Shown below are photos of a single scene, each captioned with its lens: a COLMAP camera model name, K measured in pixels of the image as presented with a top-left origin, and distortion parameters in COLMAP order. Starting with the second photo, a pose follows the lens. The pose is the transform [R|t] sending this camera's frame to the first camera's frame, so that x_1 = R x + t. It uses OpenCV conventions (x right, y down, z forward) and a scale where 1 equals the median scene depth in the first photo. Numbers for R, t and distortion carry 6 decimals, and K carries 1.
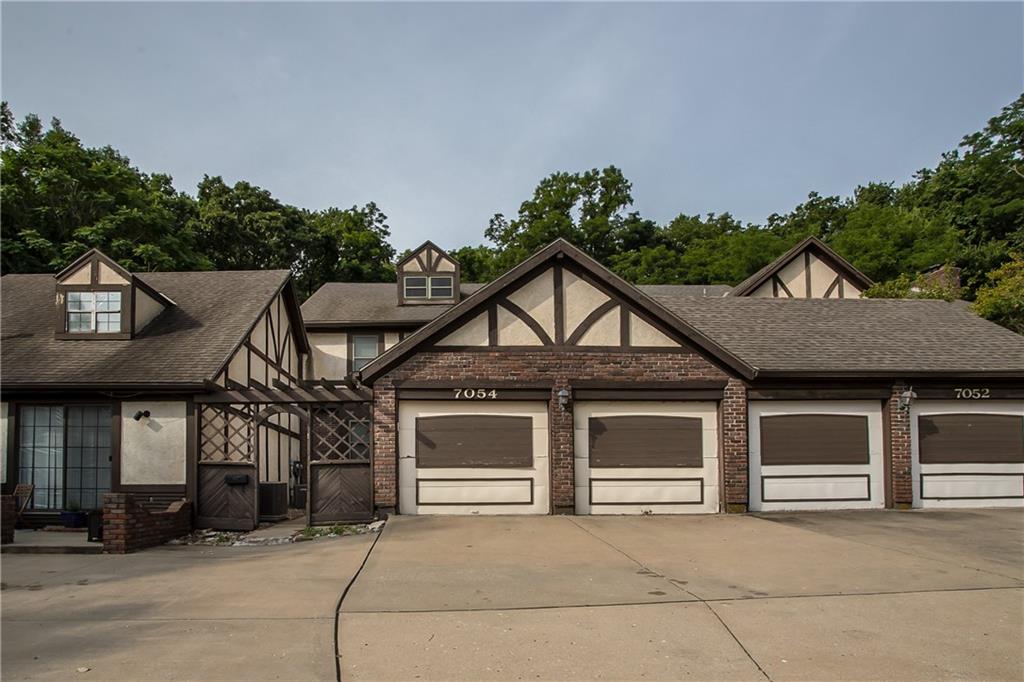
lens RADIAL K [[510.5, 0, 517.1], [0, 510.5, 337.9], [0, 0, 1]] dist [-0.058330, 0.016314]
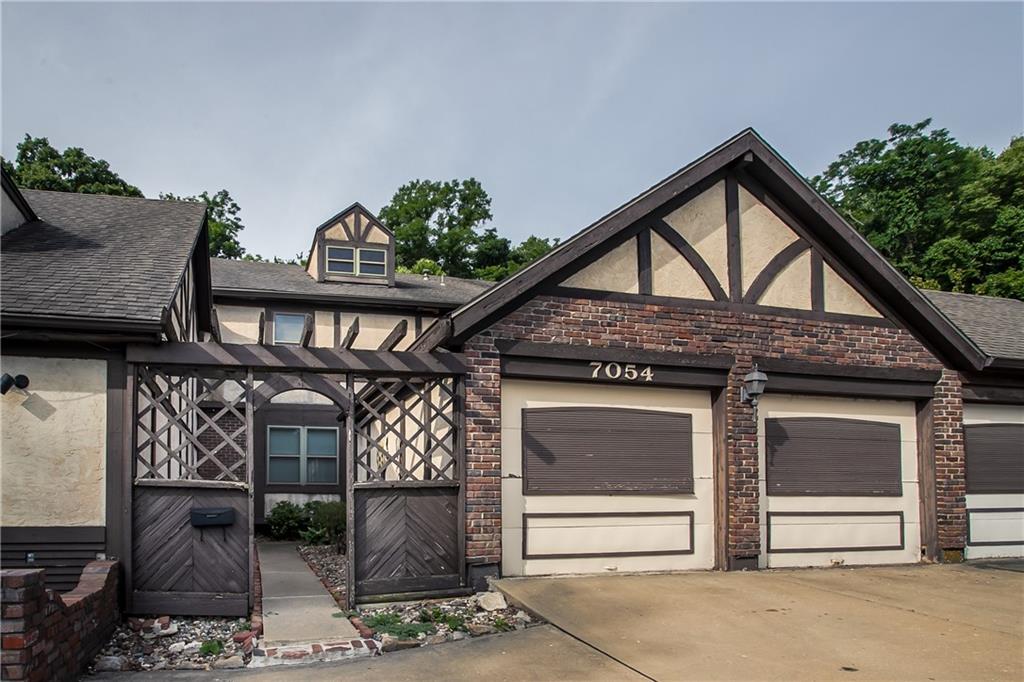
lens RADIAL K [[594.5, 0, 511.6], [0, 594.5, 363.6], [0, 0, 1]] dist [-0.047445, 0.002098]
pose [[0.990215, 0.040552, 0.133527, -0.293499], [-0.045765, 0.998296, 0.036205, 0.078422], [-0.131831, -0.041962, 0.990384, 0.321781]]
